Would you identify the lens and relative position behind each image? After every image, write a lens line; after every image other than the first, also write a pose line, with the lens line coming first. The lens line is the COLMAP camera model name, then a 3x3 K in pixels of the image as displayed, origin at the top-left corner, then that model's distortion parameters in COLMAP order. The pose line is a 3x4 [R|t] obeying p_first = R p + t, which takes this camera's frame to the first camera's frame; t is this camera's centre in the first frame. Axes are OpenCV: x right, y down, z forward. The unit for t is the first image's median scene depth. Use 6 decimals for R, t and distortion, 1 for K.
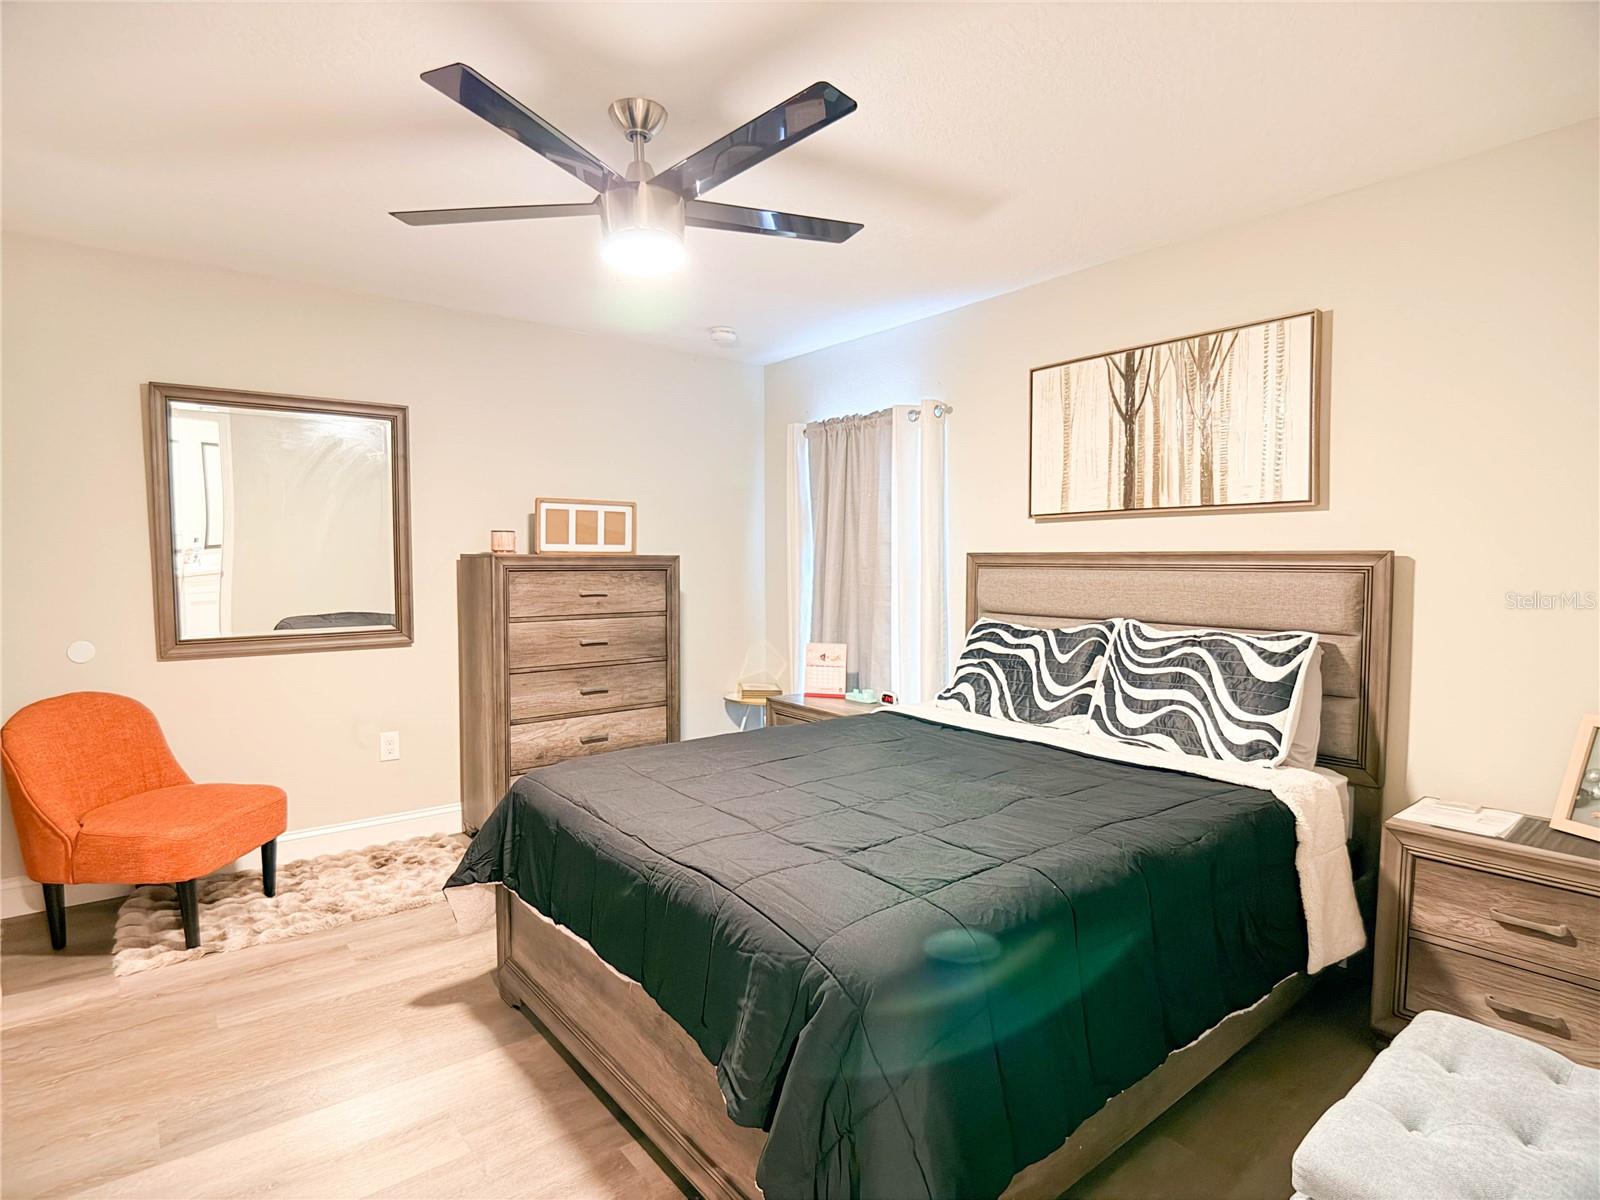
lens RADIAL K [[843.5, 0, 793.9], [0, 843.5, 600.8], [0, 0, 1]] dist [0.002299, -0.000467]
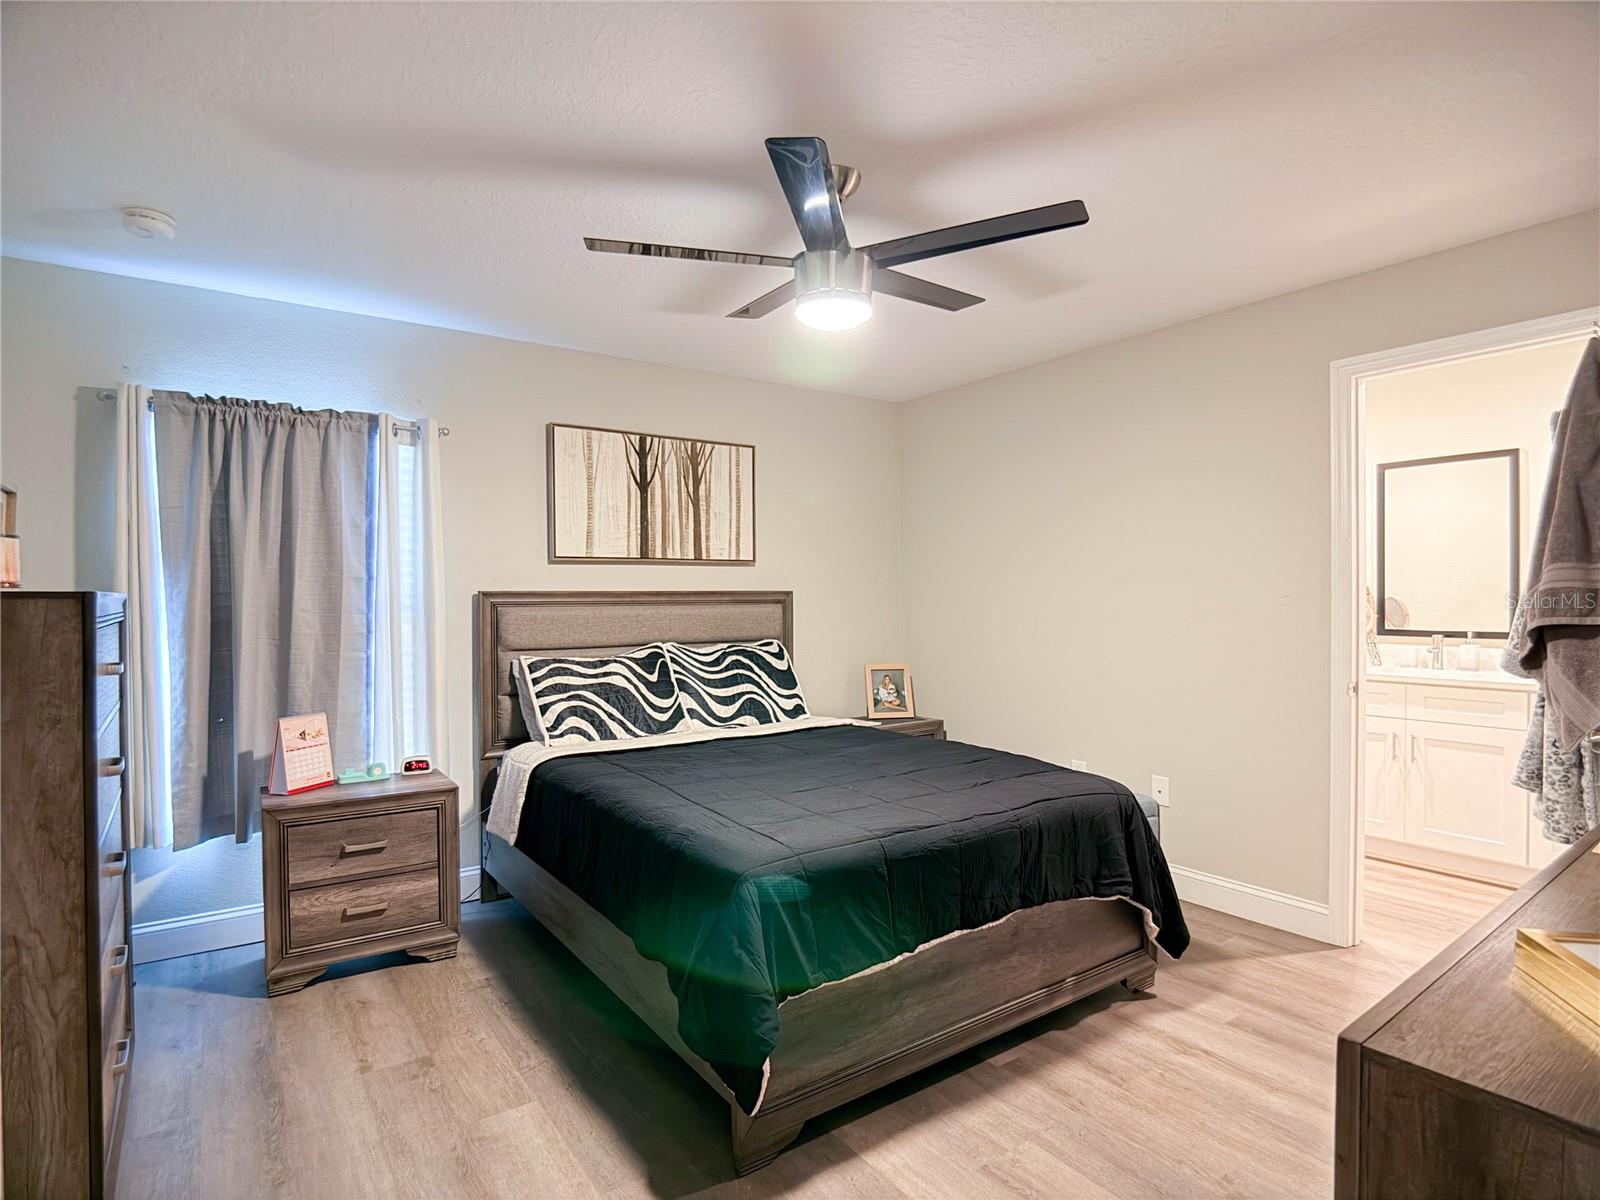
lens RADIAL K [[843.5, 0, 793.9], [0, 843.5, 600.8], [0, 0, 1]] dist [0.002299, -0.000467]
pose [[0.061018, -0.008487, 0.998101, -0.873002], [0.055546, 0.998443, 0.005094, -0.037731], [-0.996590, 0.055130, 0.061395, 0.703030]]
